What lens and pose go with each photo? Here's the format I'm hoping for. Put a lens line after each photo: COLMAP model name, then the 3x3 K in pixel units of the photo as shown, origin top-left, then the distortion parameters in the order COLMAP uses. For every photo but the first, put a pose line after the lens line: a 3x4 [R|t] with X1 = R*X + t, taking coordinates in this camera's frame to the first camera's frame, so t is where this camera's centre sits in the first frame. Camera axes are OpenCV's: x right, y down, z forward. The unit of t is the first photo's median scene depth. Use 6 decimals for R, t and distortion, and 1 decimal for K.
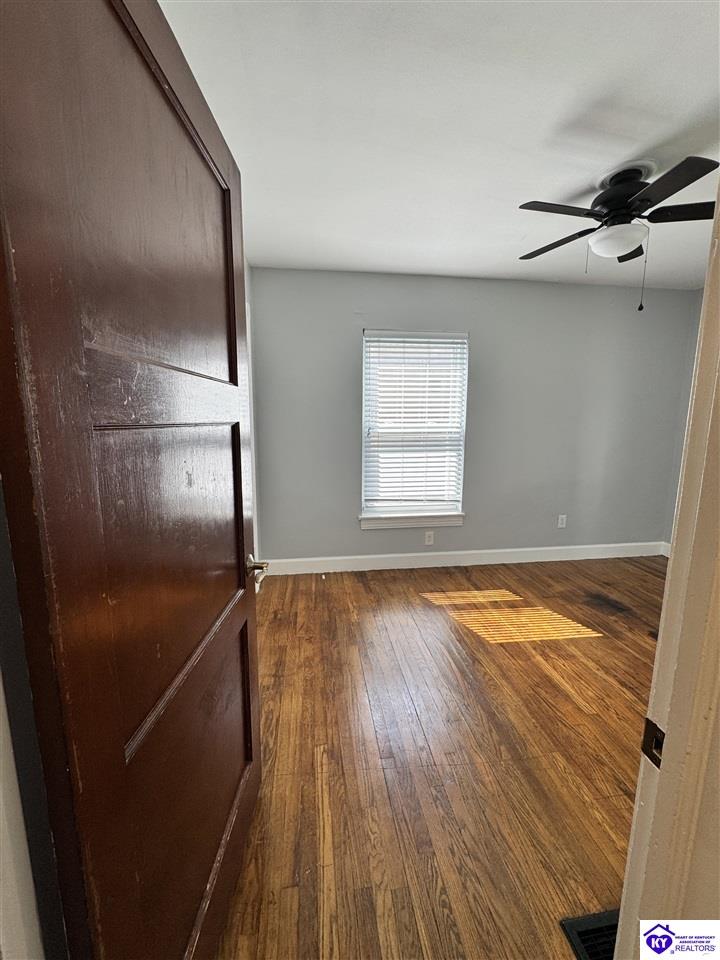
lens RADIAL K [[381.7, 0, 360.4], [0, 381.7, 480.7], [0, 0, 1]] dist [0.003067, -0.000112]
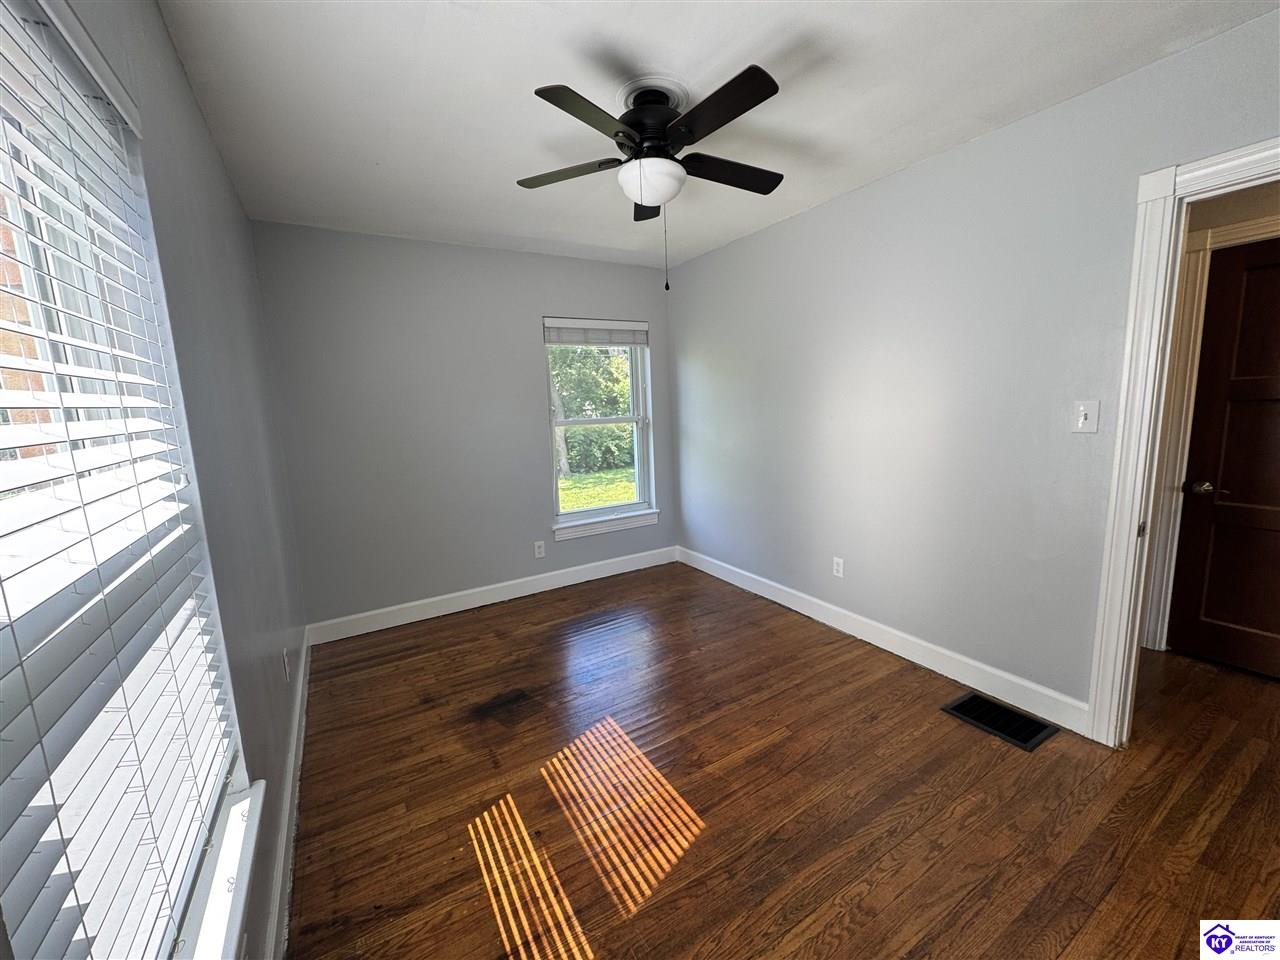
lens RADIAL K [[509.0, 0, 643.3], [0, 509.0, 481.2], [0, 0, 1]] dist [0.003067, -0.000112]
pose [[-0.403149, -0.128611, 0.906052, -0.200444], [0.175871, 0.960731, 0.214627, -0.203089], [-0.898076, 0.245875, -0.364699, 1.065830]]
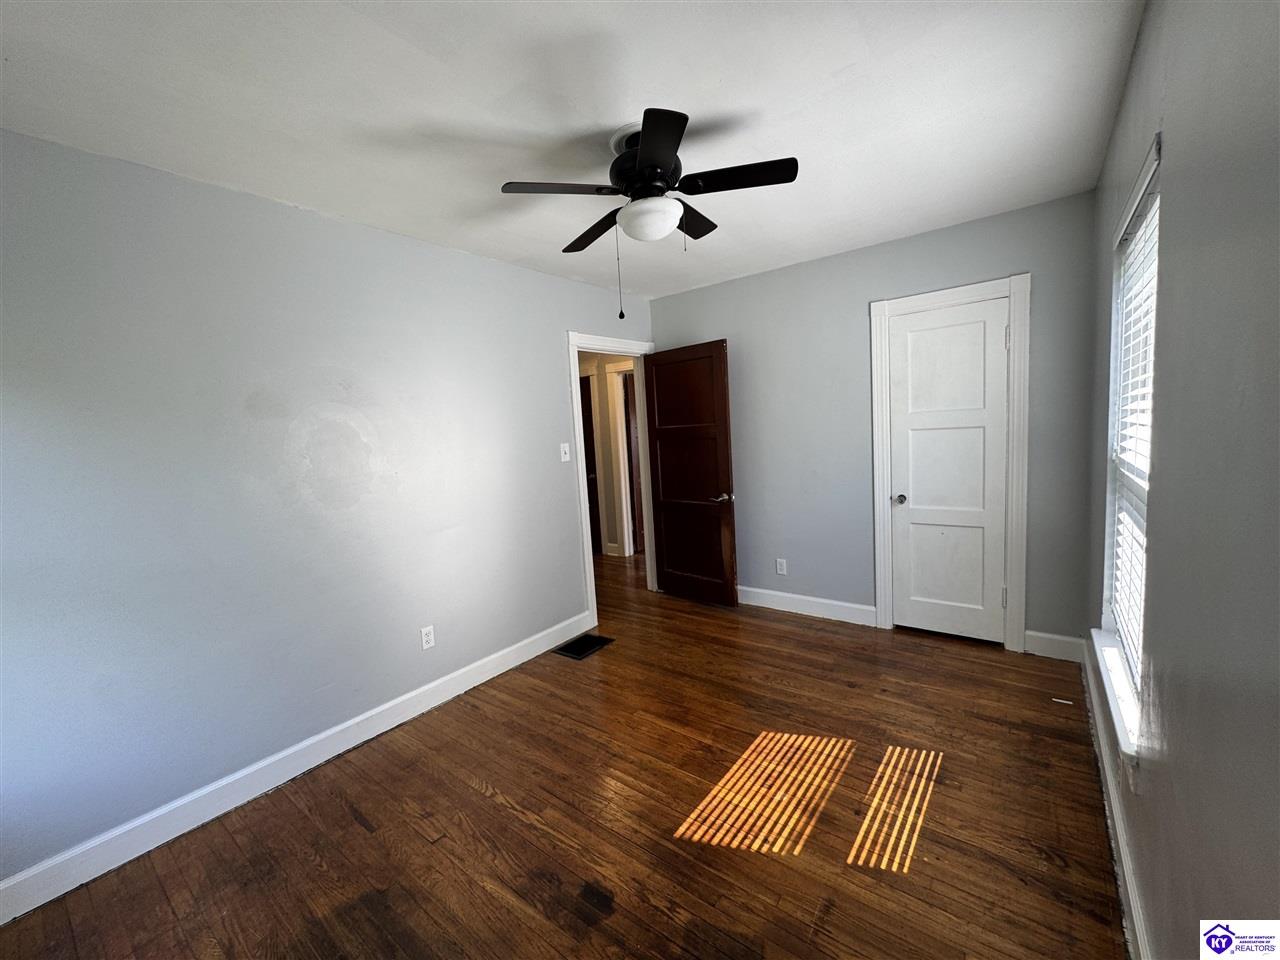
lens RADIAL K [[509.0, 0, 638.9], [0, 509.0, 479.7], [0, 0, 1]] dist [0.003067, -0.000112]
pose [[-0.709372, 0.114658, -0.695445, 1.016536], [-0.046910, 0.976812, 0.208896, -0.236501], [0.703271, 0.180809, -0.687545, 1.245521]]
